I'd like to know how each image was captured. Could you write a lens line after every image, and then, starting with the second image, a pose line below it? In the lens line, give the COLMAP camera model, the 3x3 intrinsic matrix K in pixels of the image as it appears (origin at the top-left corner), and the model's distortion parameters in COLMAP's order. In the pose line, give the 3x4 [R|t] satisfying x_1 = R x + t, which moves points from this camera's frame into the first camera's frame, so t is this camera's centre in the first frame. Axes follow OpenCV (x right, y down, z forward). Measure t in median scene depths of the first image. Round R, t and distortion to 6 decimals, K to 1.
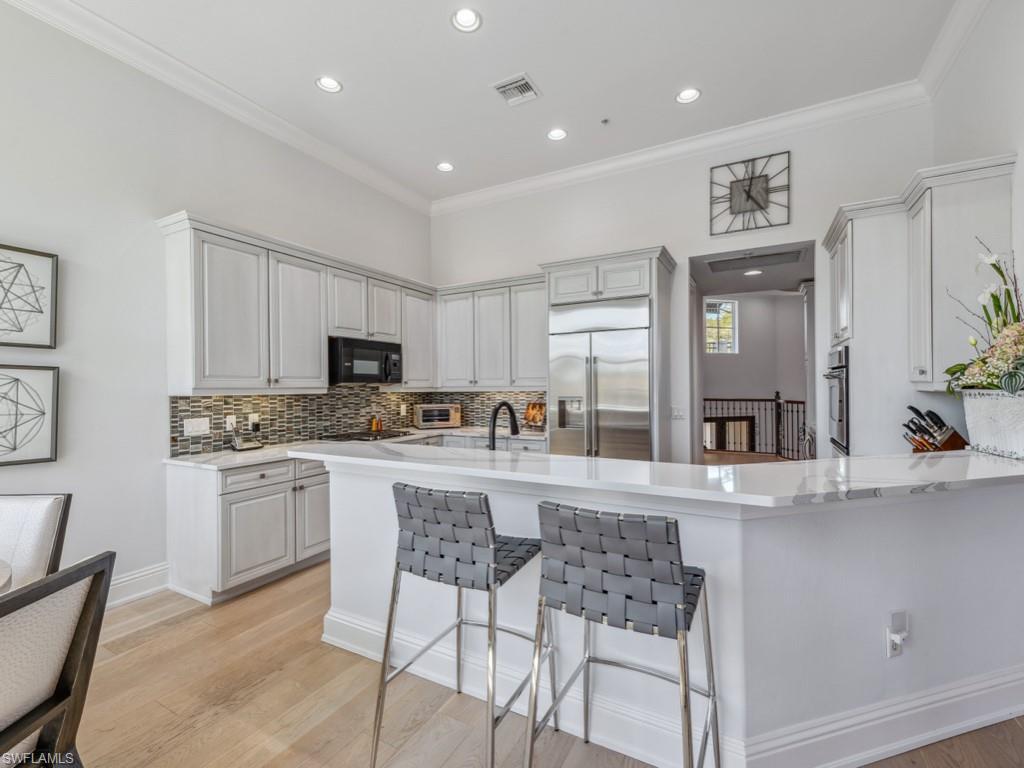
lens RADIAL K [[449.3, 0, 509.2], [0, 449.3, 384.9], [0, 0, 1]] dist [0.002941, -0.000670]
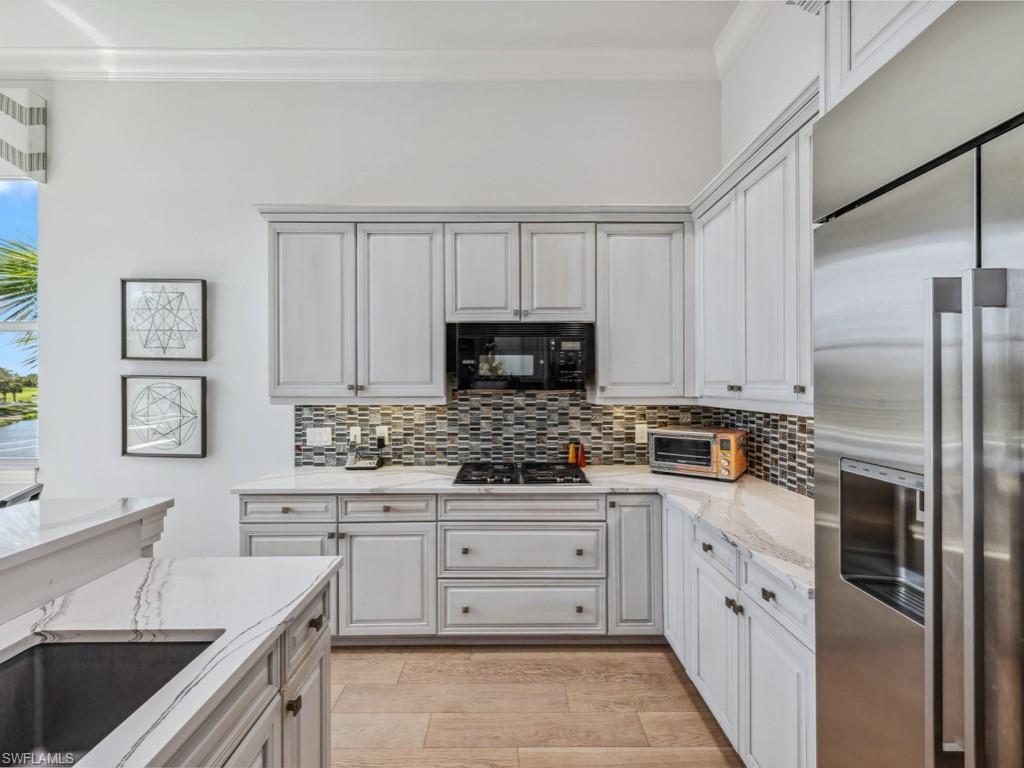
lens RADIAL K [[449.3, 0, 509.2], [0, 449.3, 384.9], [0, 0, 1]] dist [0.002941, -0.000670]
pose [[0.486280, 0.005769, -0.873784, 0.264853], [0.001703, 0.999970, 0.007550, -0.017679], [0.873801, -0.005159, 0.486256, 0.763564]]
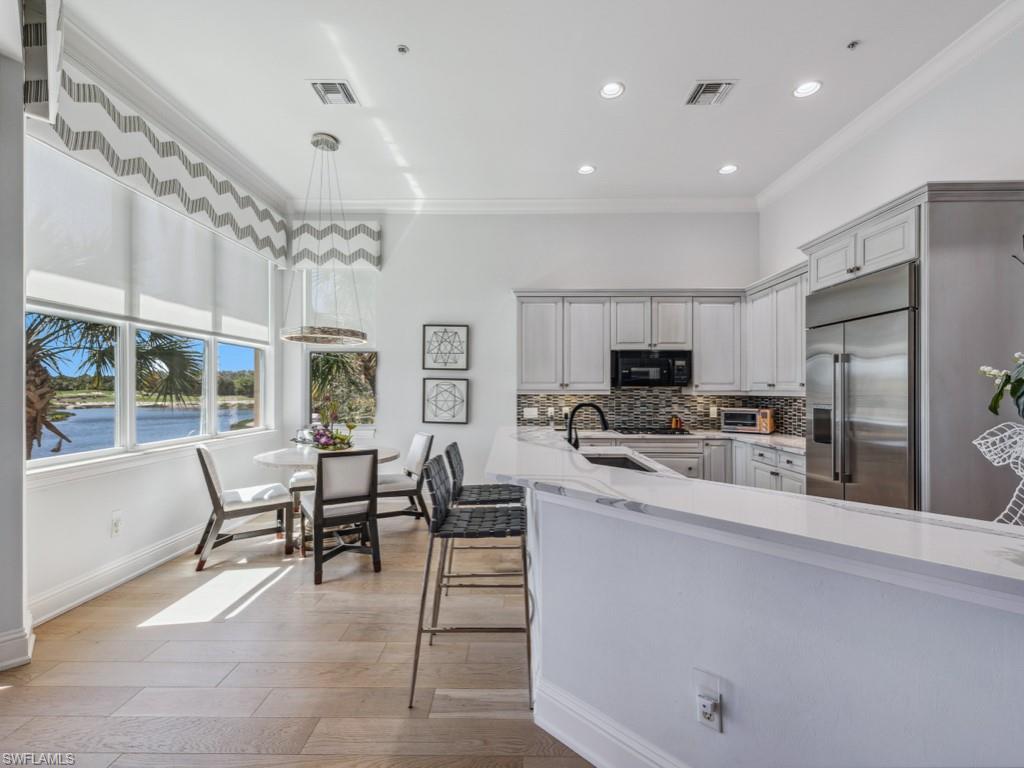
lens RADIAL K [[449.3, 0, 509.2], [0, 449.3, 384.9], [0, 0, 1]] dist [0.002941, -0.000670]
pose [[0.471491, 0.000572, -0.881870, 0.621807], [-0.002115, 0.999998, -0.000482, -0.007698], [0.881868, 0.002093, 0.471491, 0.128972]]
